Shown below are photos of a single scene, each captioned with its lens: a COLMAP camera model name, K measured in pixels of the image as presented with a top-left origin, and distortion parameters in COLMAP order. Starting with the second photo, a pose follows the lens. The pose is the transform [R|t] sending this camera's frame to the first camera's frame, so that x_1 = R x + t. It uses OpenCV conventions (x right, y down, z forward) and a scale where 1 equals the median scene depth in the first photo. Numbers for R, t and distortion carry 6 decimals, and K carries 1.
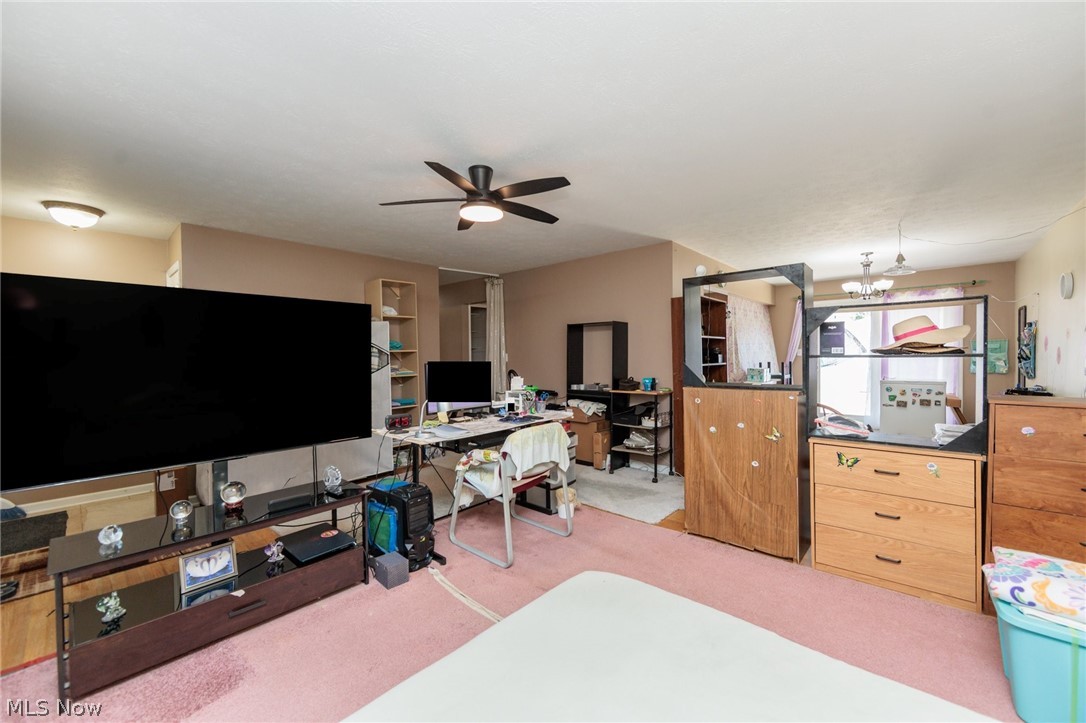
lens RADIAL K [[425.0, 0, 542.2], [0, 425.0, 360.4], [0, 0, 1]] dist [-0.002296, -0.000044]
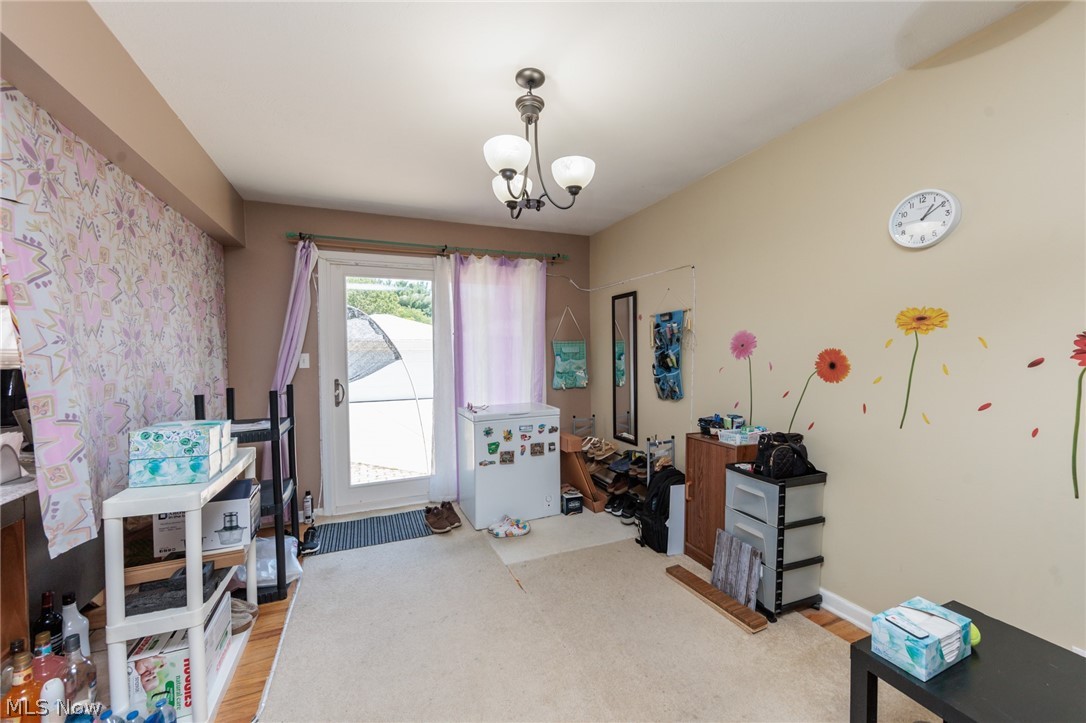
lens RADIAL K [[425.0, 0, 544.9], [0, 425.0, 363.5], [0, 0, 1]] dist [-0.002296, -0.000044]
pose [[0.423971, -0.016811, 0.905520, 0.807638], [0.021244, 0.999737, 0.008614, -0.037206], [-0.905427, 0.015585, 0.424216, 1.517612]]
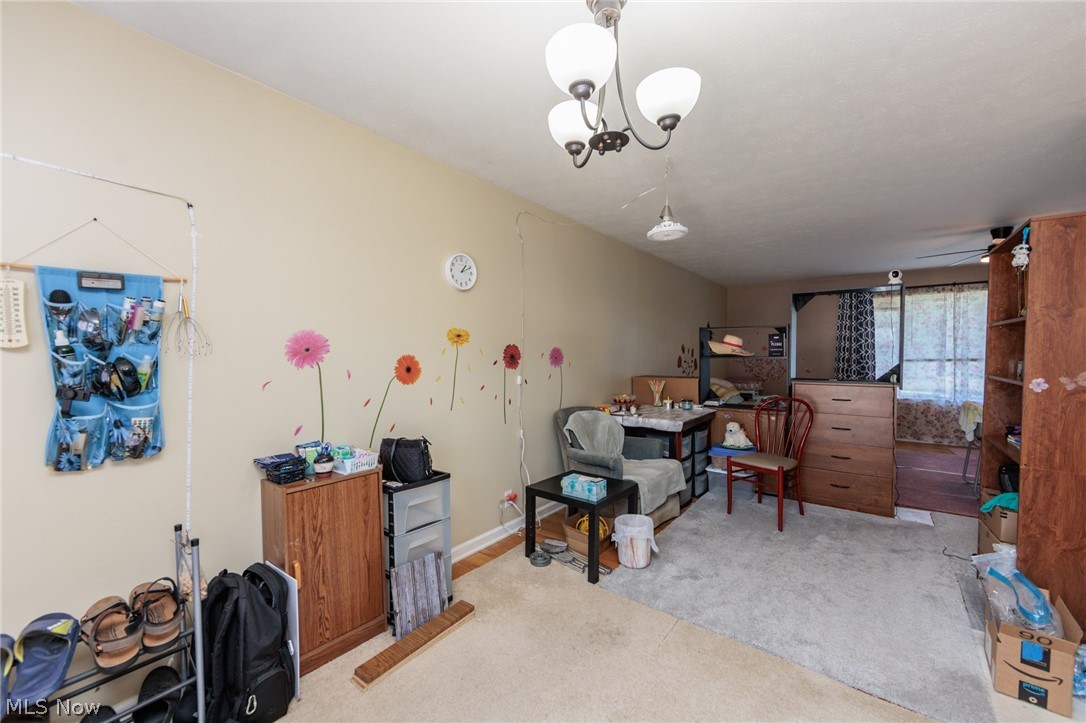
lens RADIAL K [[425.0, 0, 543.6], [0, 425.0, 361.1], [0, 0, 1]] dist [-0.002296, -0.000044]
pose [[-0.996991, 0.020732, -0.074694, 1.474313], [0.018361, 0.999310, 0.032286, -0.055943], [0.075312, 0.030817, -0.996684, 2.239054]]
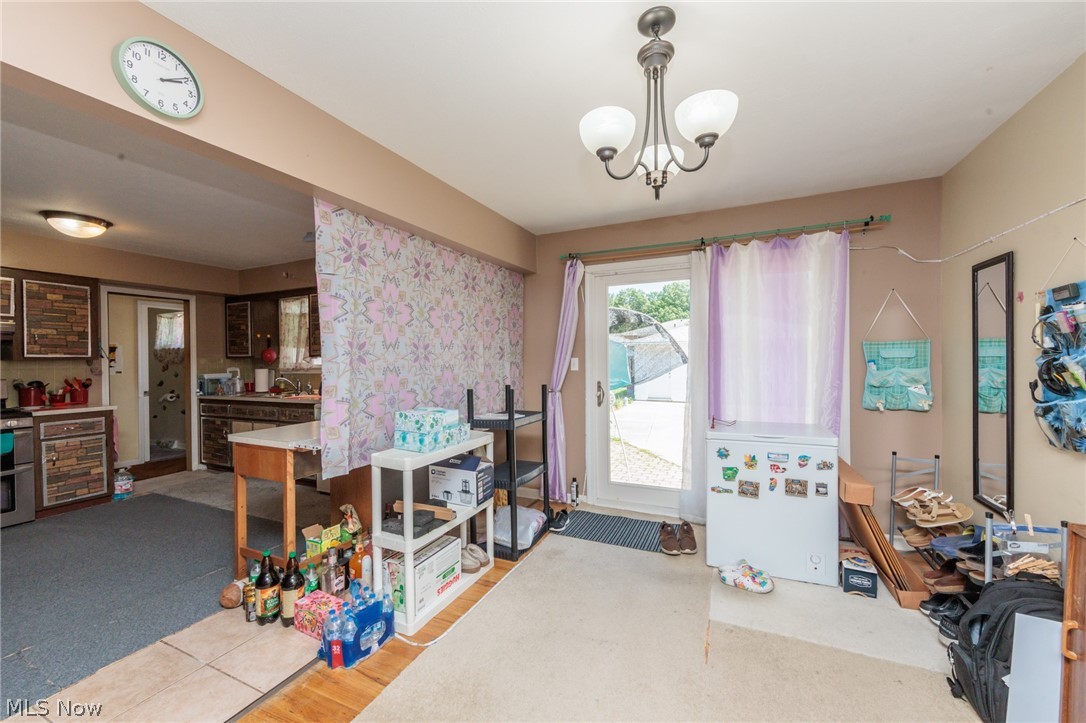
lens RADIAL K [[425.0, 0, 545.4], [0, 425.0, 361.9], [0, 0, 1]] dist [-0.002296, -0.000044]
pose [[0.954766, -0.000953, 0.297356, 1.093798], [0.003266, 0.999968, -0.007281, -0.045645], [-0.297339, 0.007923, 0.954739, 1.357133]]
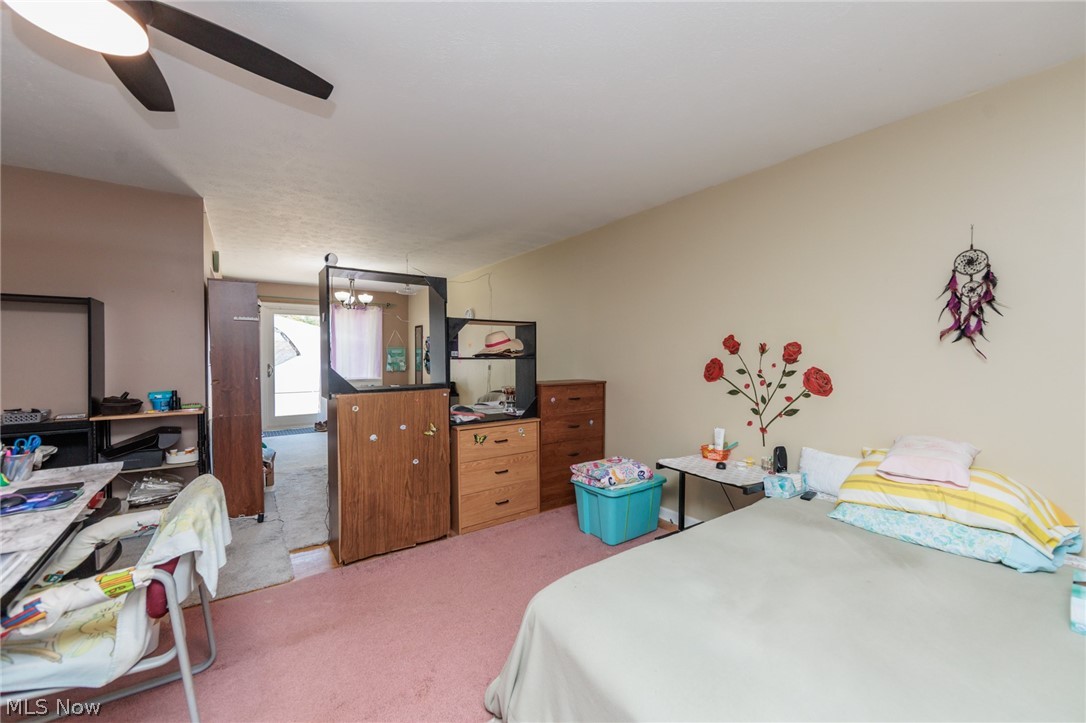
lens RADIAL K [[425.0, 0, 546.4], [0, 425.0, 359.2], [0, 0, 1]] dist [-0.002296, -0.000044]
pose [[0.208189, 0.000541, 0.978089, -0.441950], [0.008579, 0.999960, -0.002380, -0.002409], [-0.978051, 0.008886, 0.208176, 0.458267]]
